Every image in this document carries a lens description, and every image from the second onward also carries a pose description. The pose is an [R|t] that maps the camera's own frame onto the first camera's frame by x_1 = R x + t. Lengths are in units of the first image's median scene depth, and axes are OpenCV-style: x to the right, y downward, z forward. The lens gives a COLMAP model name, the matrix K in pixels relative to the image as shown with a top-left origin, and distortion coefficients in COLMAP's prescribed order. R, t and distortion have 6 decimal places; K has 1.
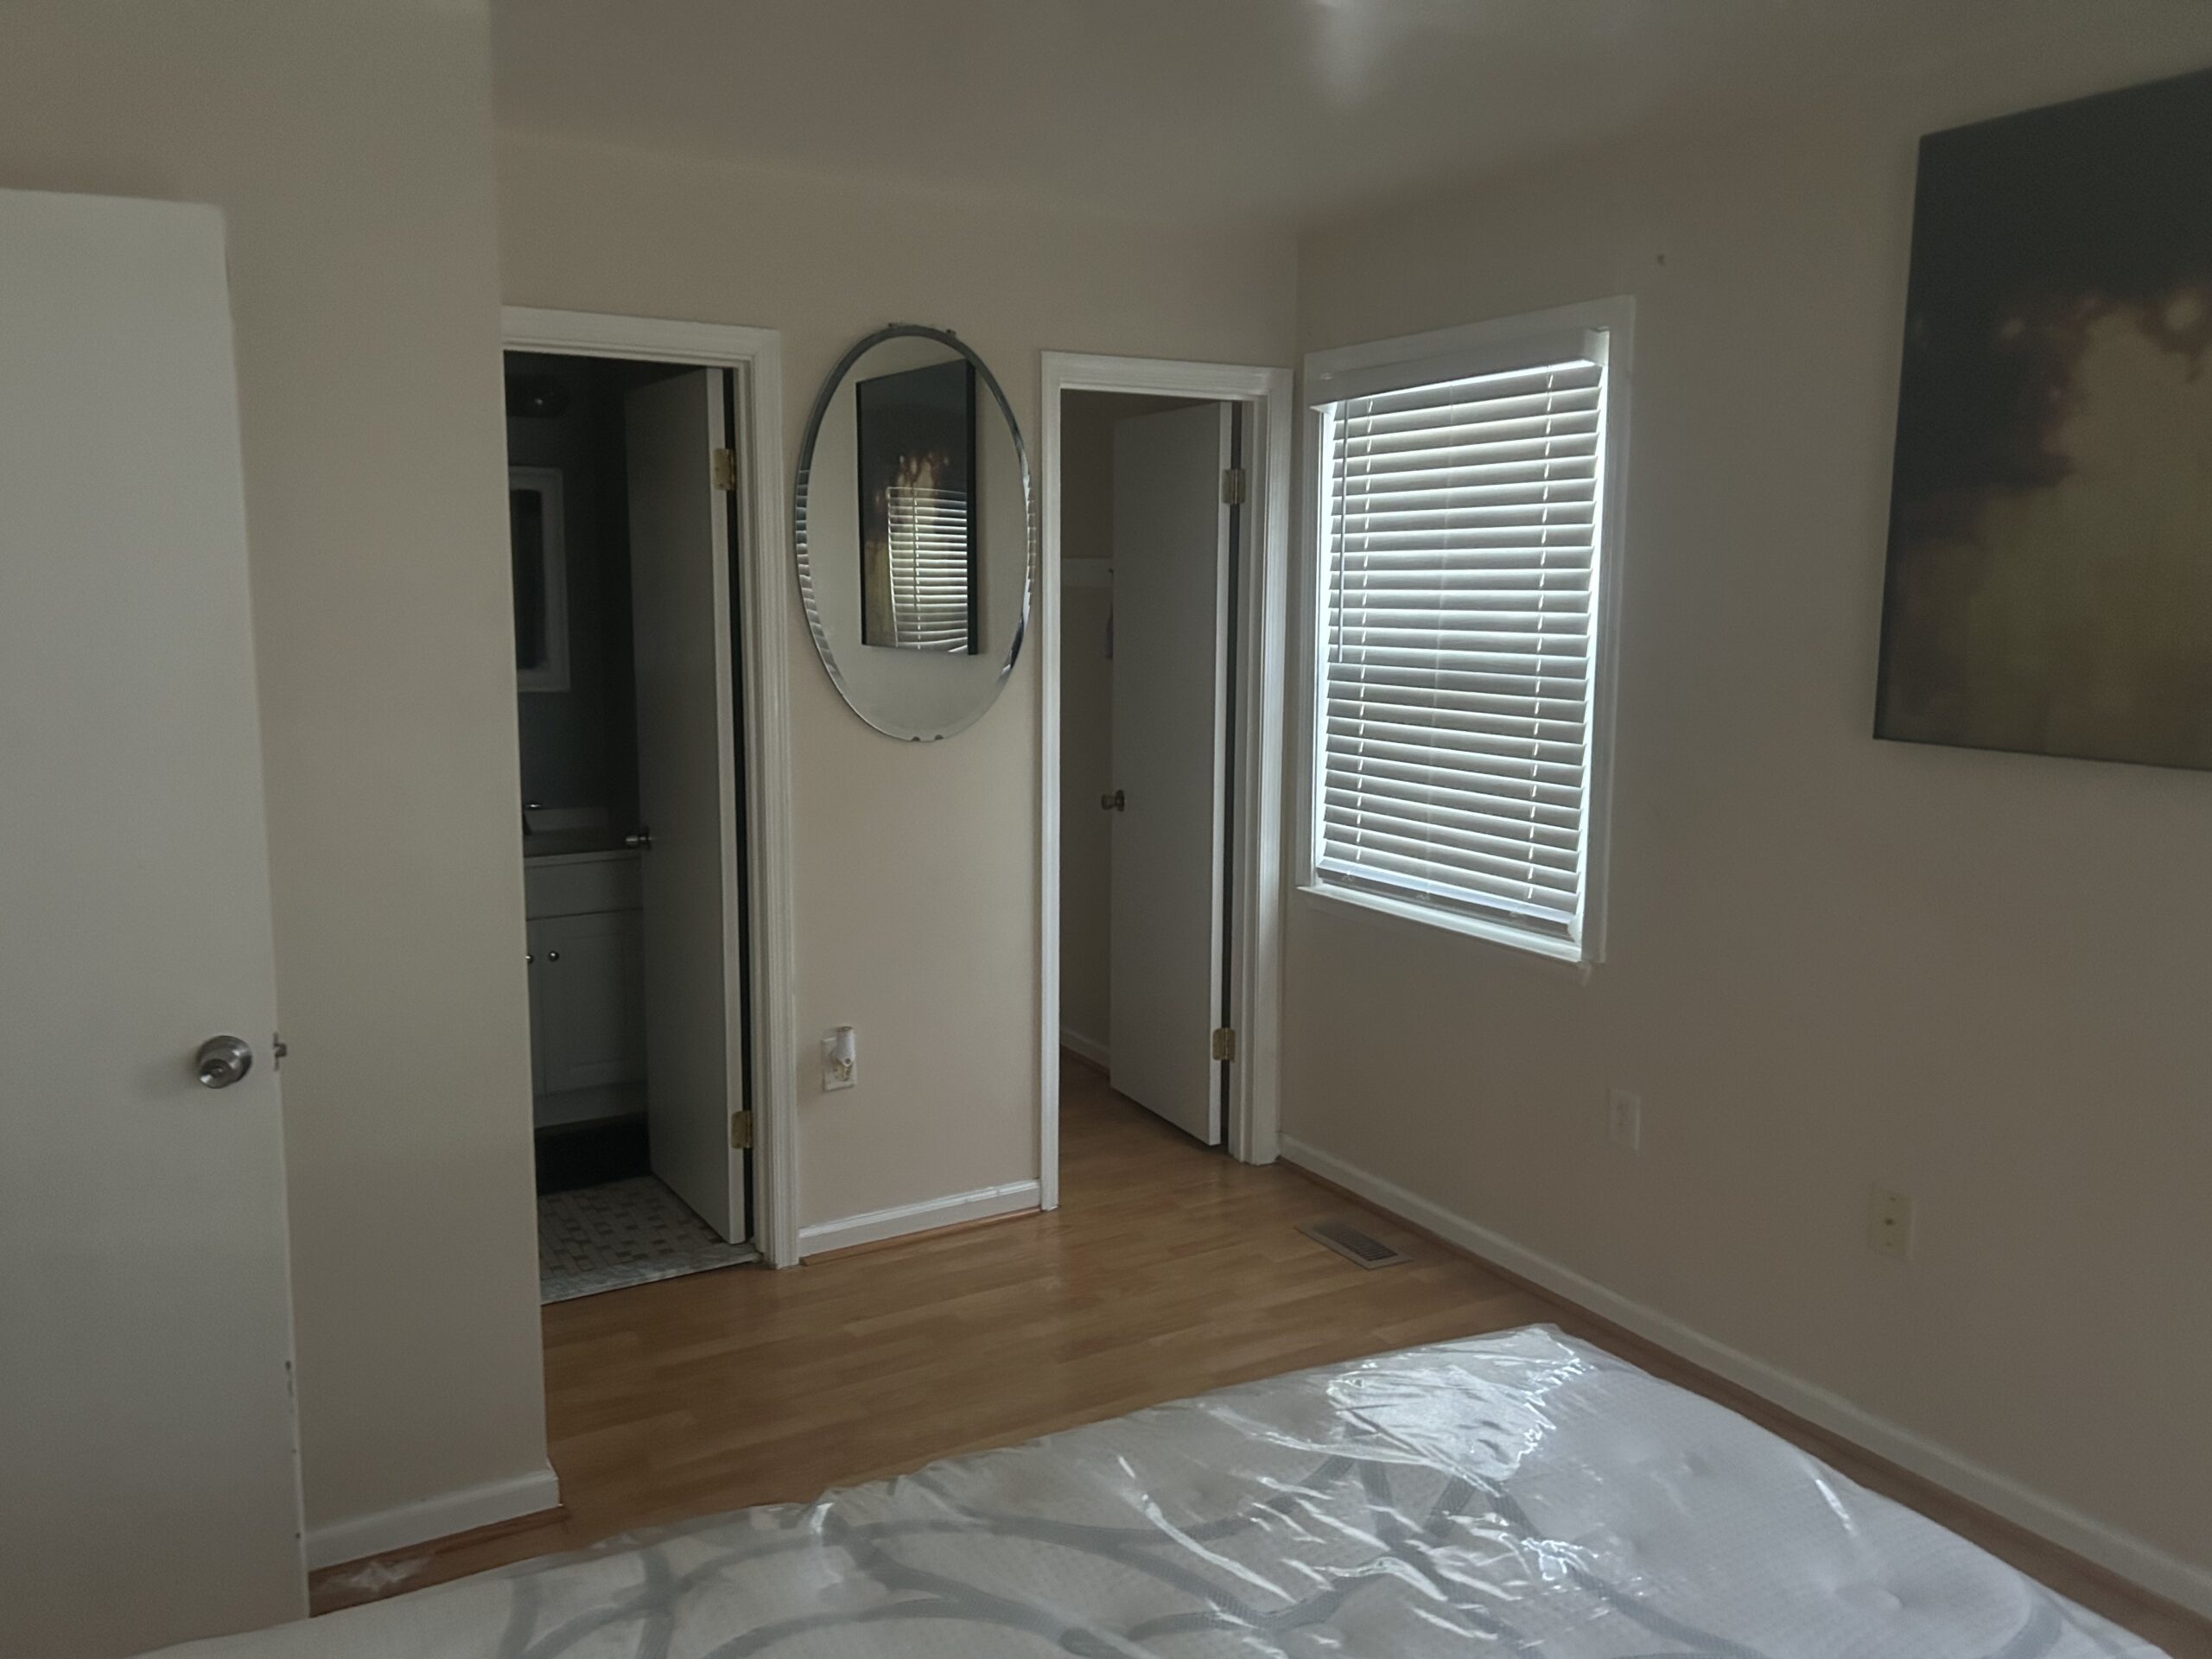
lens RADIAL K [[1643.7, 0, 1107.5], [0, 1643.7, 804.9], [0, 0, 1]] dist [0.093016, -0.000322]
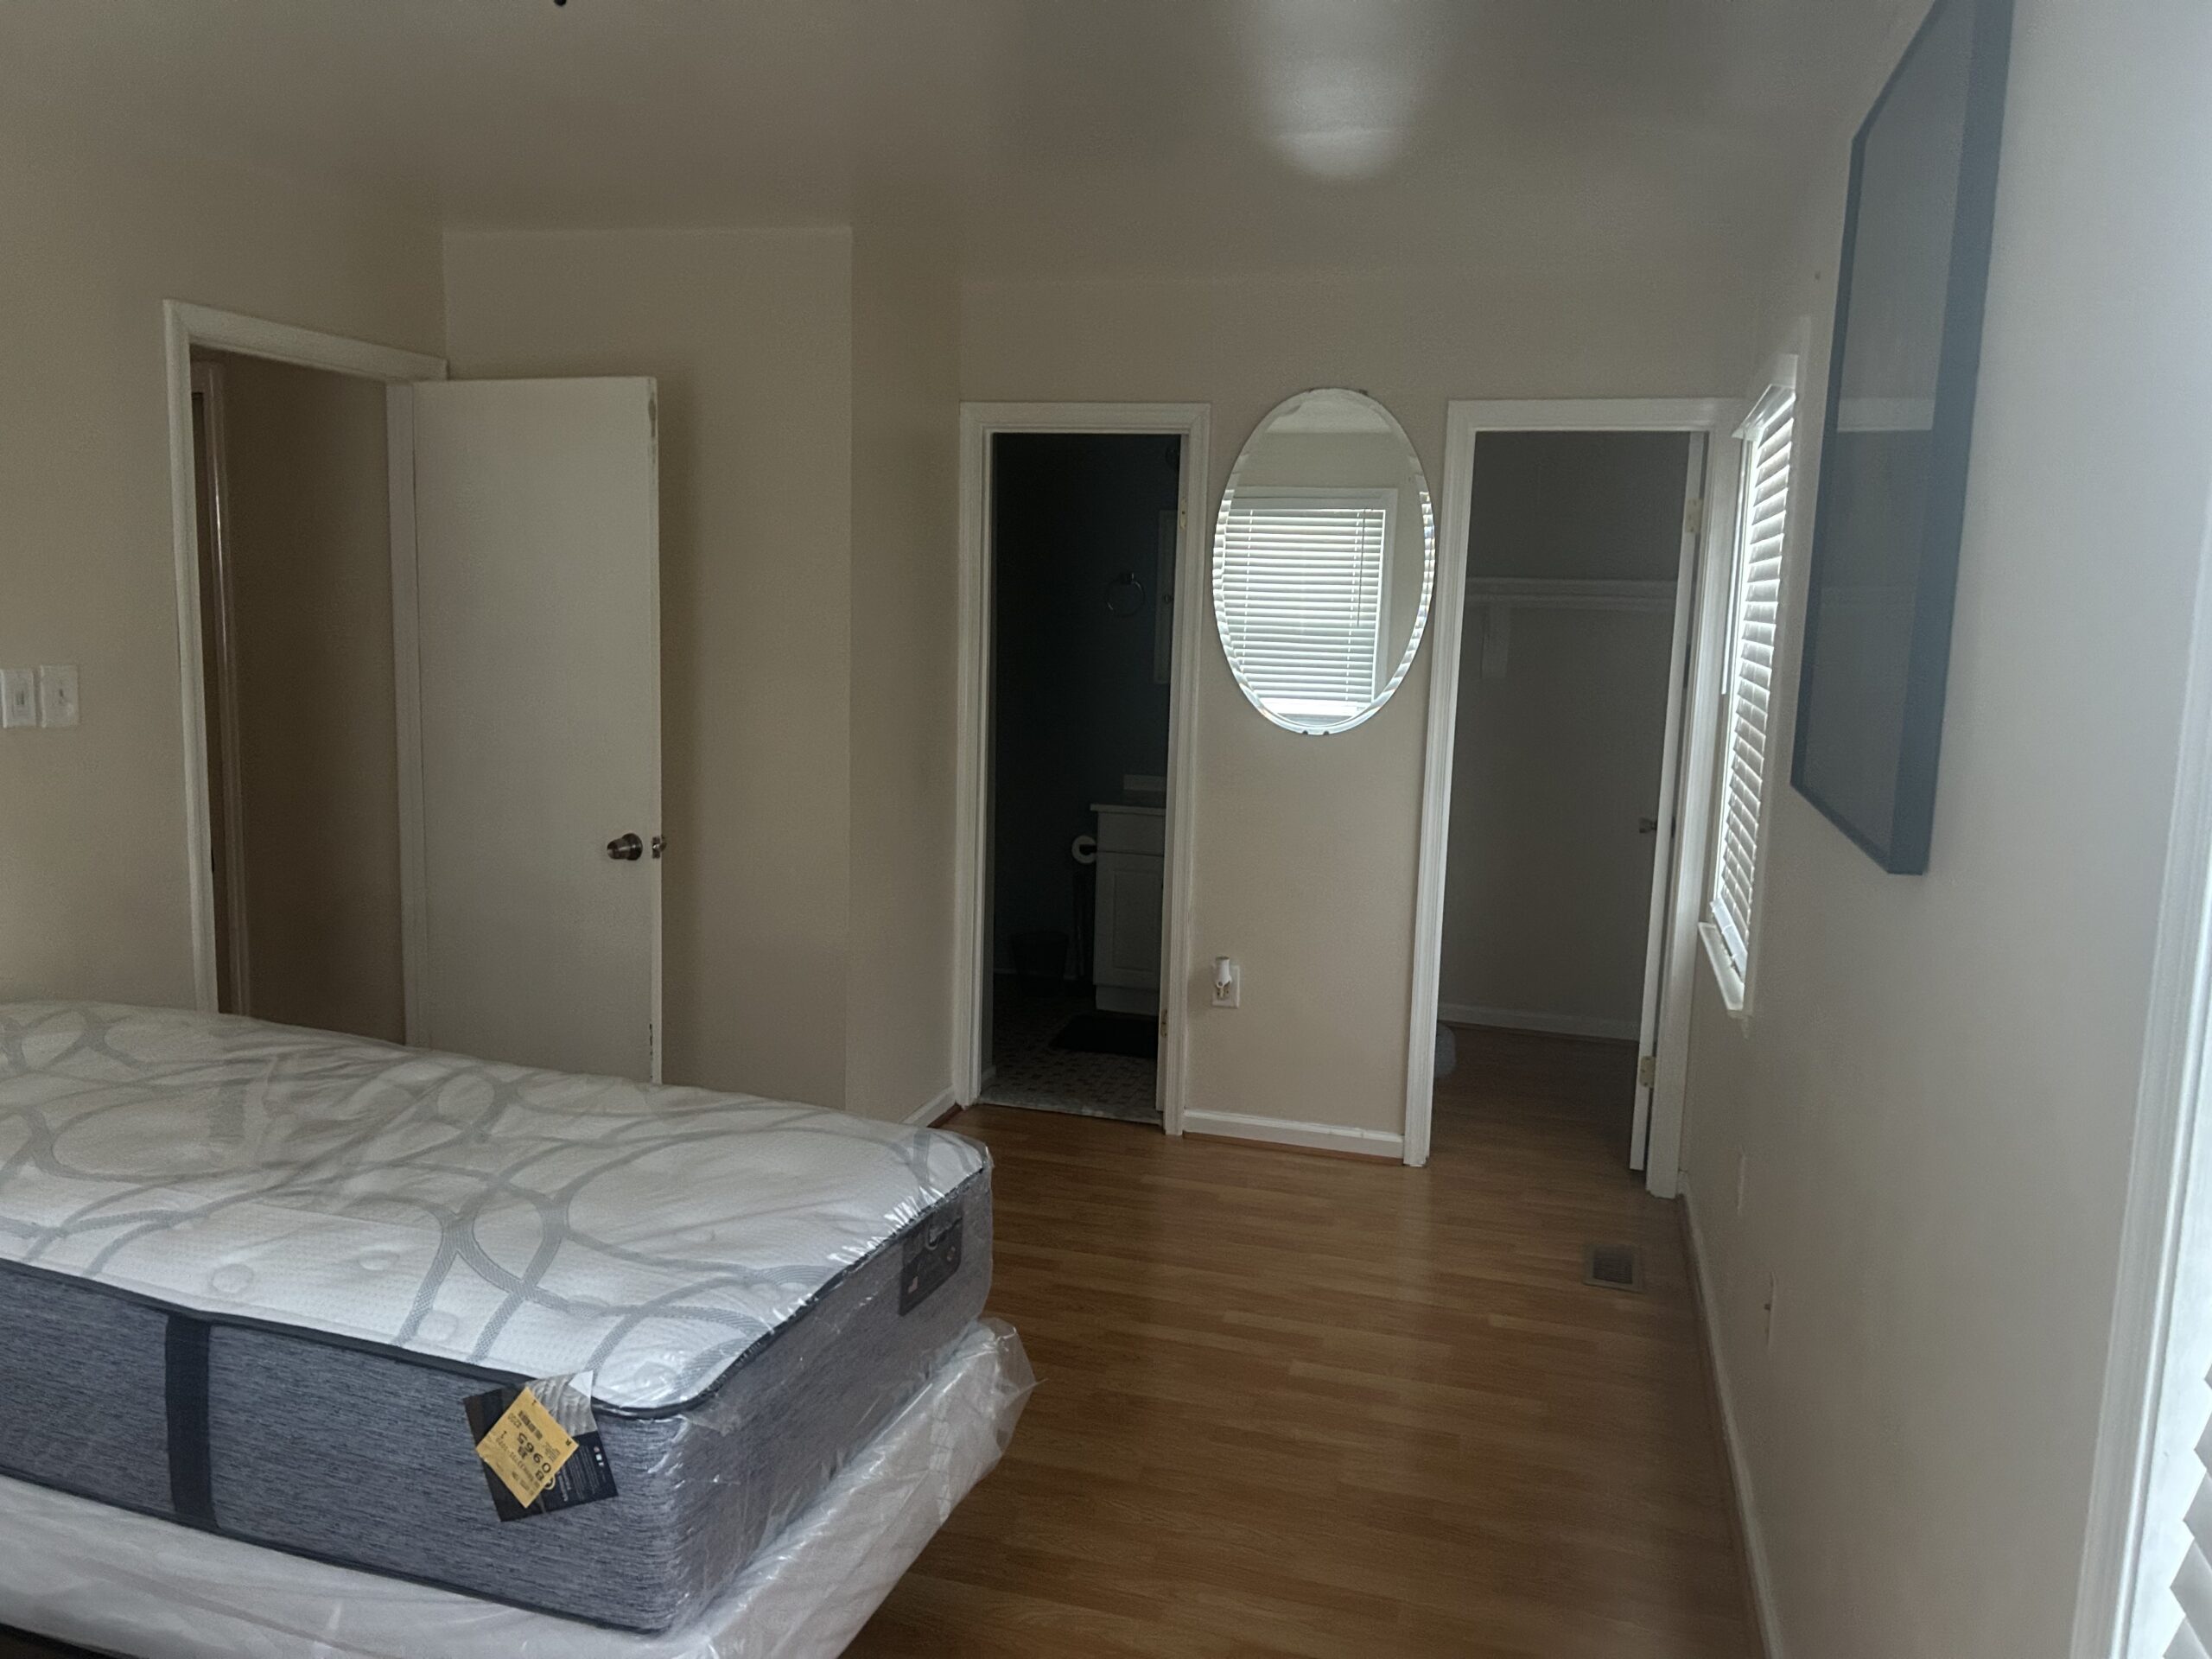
lens RADIAL K [[1640.4, 0, 1106.0], [0, 1640.4, 829.5], [0, 0, 1]] dist [-0.000675, -0.000445]
pose [[0.680345, 0.116327, -0.723601, 0.659312], [-0.119727, 0.991700, 0.046857, -0.008382], [0.723046, 0.054756, 0.688626, 0.079889]]
